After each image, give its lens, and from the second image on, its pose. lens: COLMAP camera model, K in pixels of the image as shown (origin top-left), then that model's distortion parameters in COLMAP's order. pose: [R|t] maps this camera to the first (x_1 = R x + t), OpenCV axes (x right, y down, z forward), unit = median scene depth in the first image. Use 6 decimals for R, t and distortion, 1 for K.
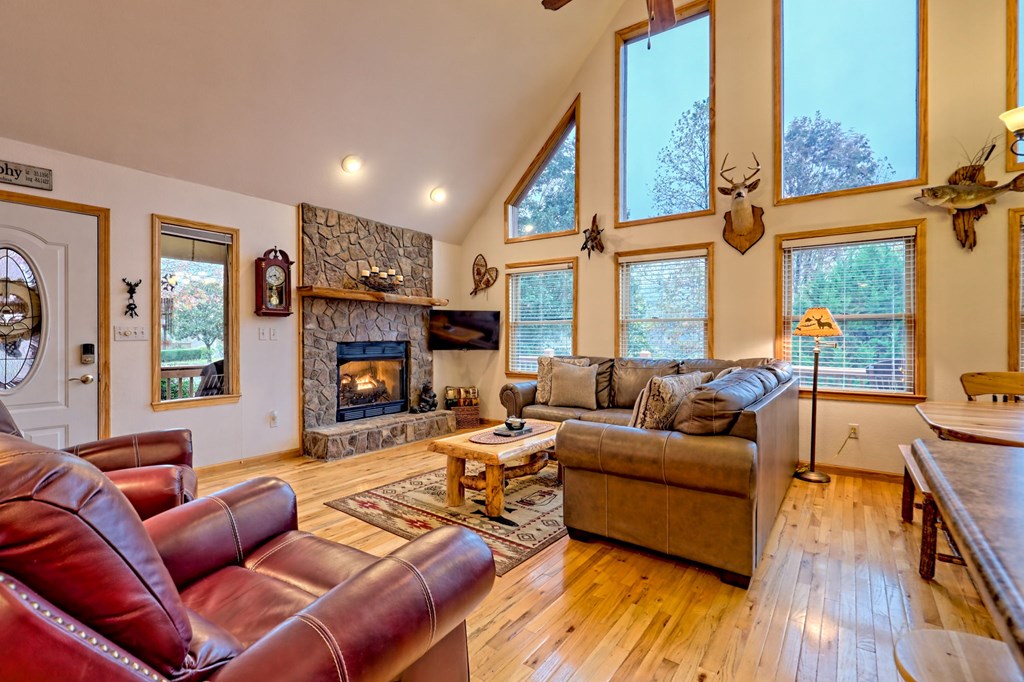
lens RADIAL K [[474.6, 0, 521.5], [0, 474.6, 338.3], [0, 0, 1]] dist [0.010552, -0.000112]
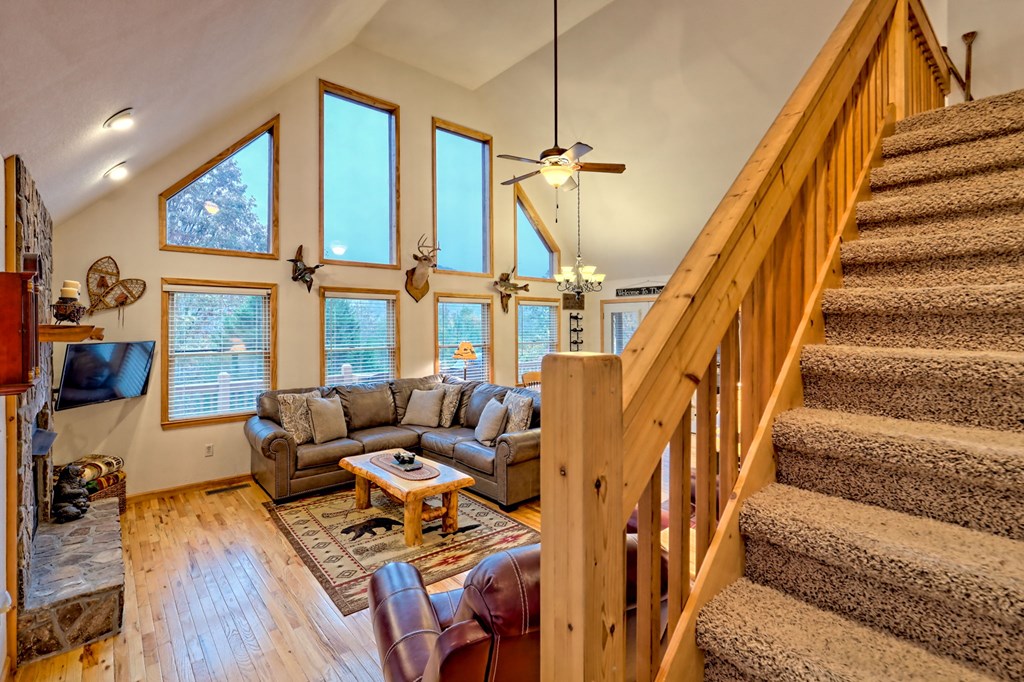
lens RADIAL K [[472.3, 0, 509.3], [0, 472.3, 326.7], [0, 0, 1]] dist [-0.000187, -0.000411]
pose [[0.234634, -0.005583, 0.972068, -1.000068], [0.001618, 0.999984, 0.005353, -0.132290], [-0.972083, 0.000317, 0.234639, 0.476950]]
